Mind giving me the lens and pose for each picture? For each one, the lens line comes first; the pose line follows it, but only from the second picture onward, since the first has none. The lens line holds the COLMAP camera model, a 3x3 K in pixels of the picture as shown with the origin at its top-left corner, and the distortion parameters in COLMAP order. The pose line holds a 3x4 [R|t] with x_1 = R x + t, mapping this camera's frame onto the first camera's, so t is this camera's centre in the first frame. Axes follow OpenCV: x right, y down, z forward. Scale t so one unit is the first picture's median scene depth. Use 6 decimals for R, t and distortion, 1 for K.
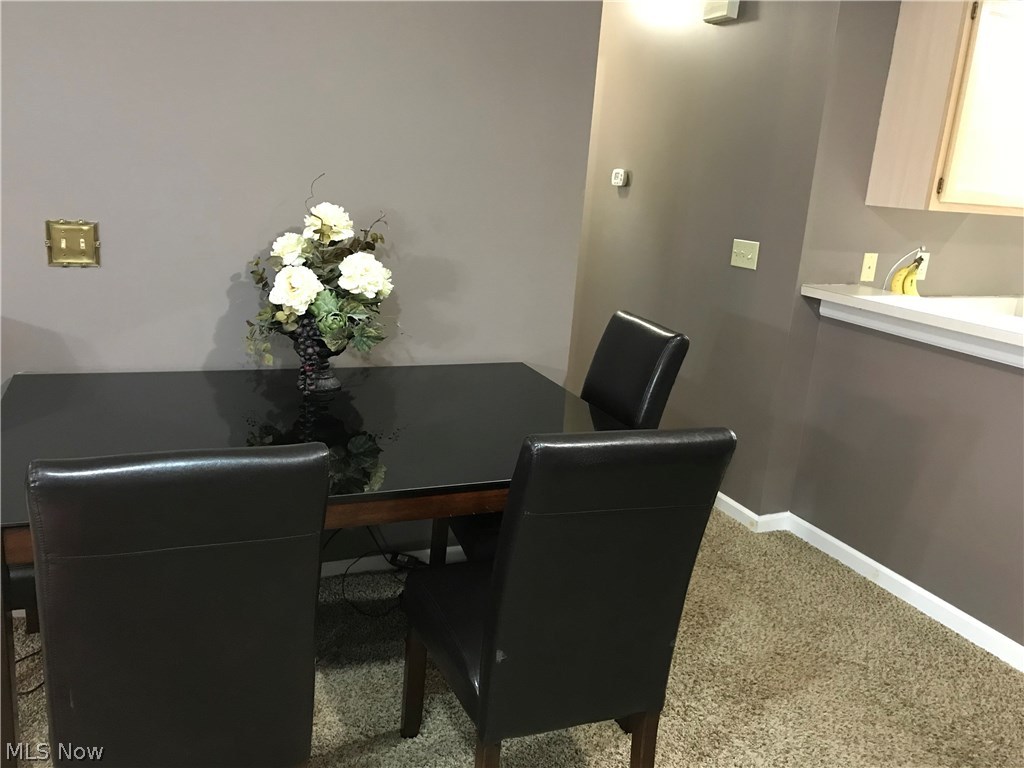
lens RADIAL K [[851.1, 0, 515.9], [0, 851.1, 381.8], [0, 0, 1]] dist [0.058515, -0.048797]
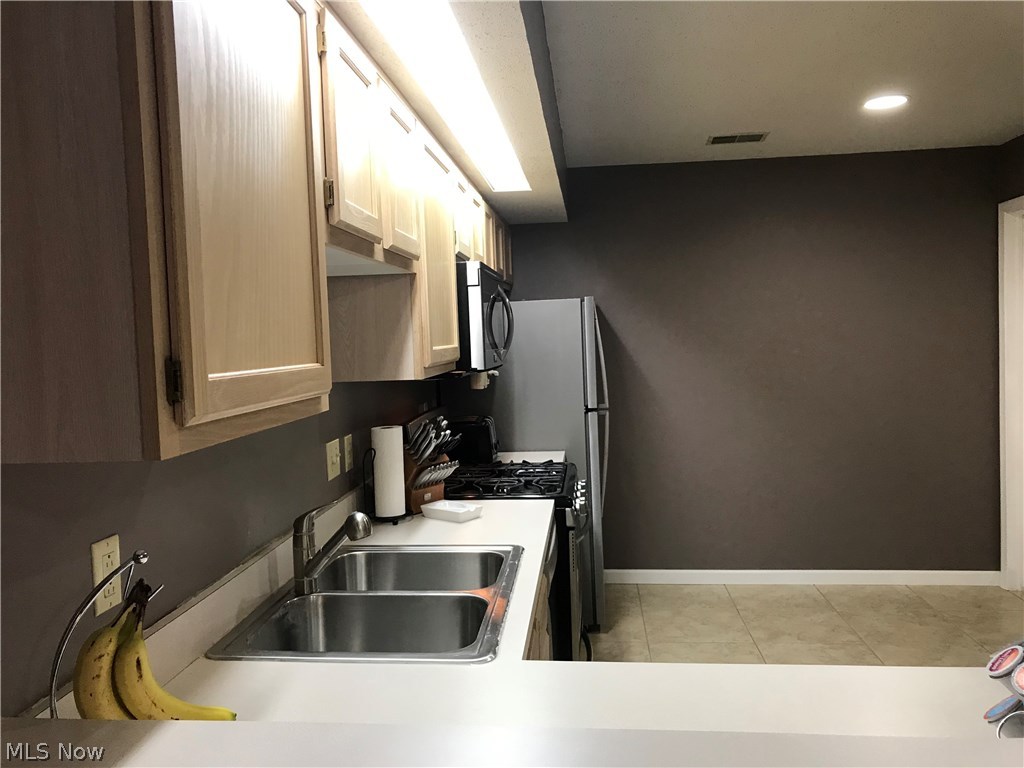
lens RADIAL K [[851.1, 0, 508.8], [0, 851.1, 378.0], [0, 0, 1]] dist [0.058515, -0.048797]
pose [[0.498876, -0.142992, 0.854796, 0.266396], [0.282885, 0.959143, -0.004650, -0.179669], [-0.819206, 0.244129, 0.518944, 0.688620]]
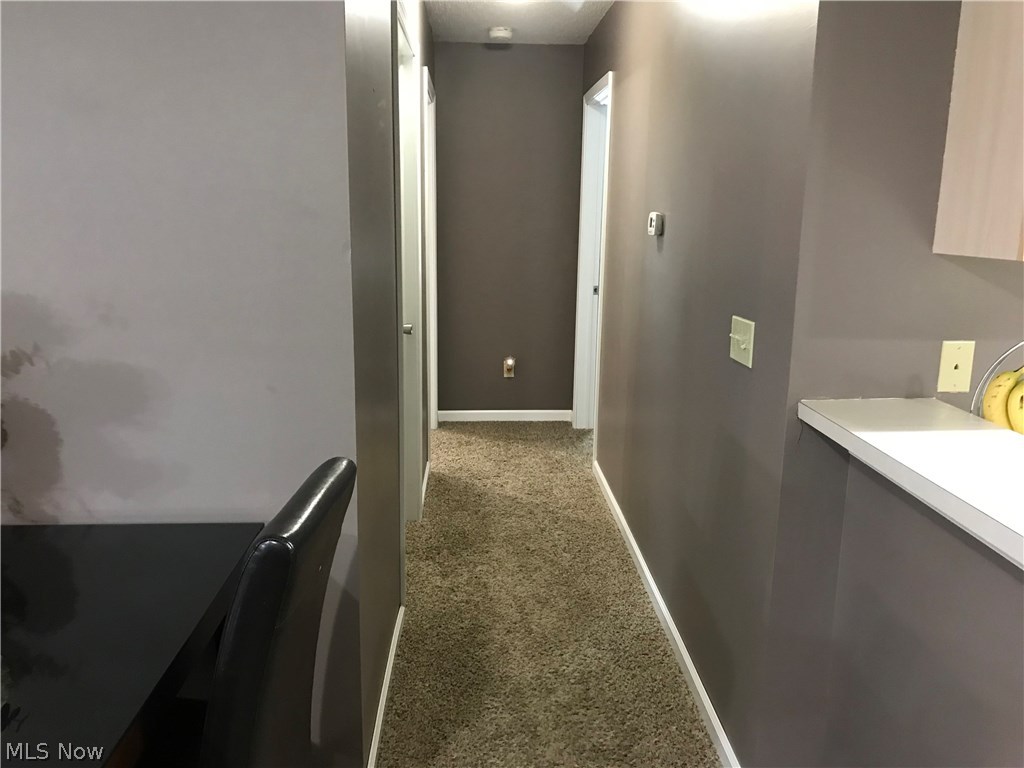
lens RADIAL K [[851.1, 0, 505.5], [0, 851.1, 382.8], [0, 0, 1]] dist [0.058515, -0.048797]
pose [[0.931220, 0.012210, -0.364253, 0.361821], [-0.035052, 0.997806, -0.056163, -0.087099], [0.362768, 0.065068, 0.929605, 0.415895]]
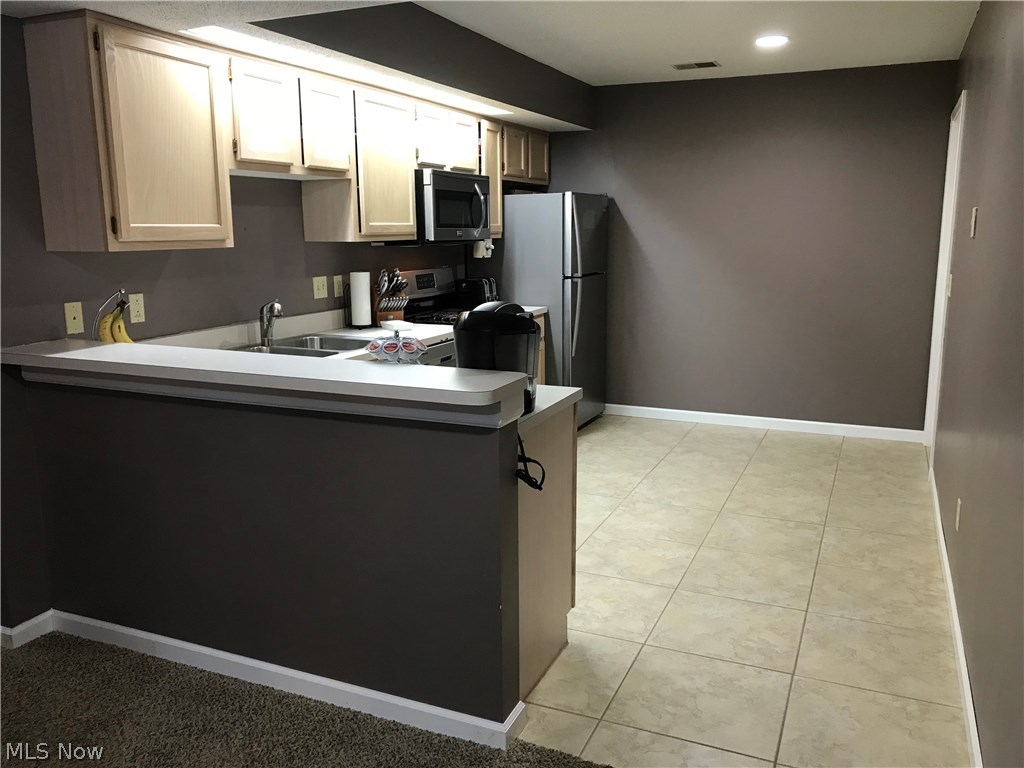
lens RADIAL K [[851.1, 0, 508.7], [0, 851.1, 385.8], [0, 0, 1]] dist [0.058515, -0.048797]
pose [[0.742352, -0.206875, 0.637273, 0.166378], [0.226734, 0.972589, 0.051607, -0.007541], [-0.630480, 0.106181, 0.768909, 0.025064]]
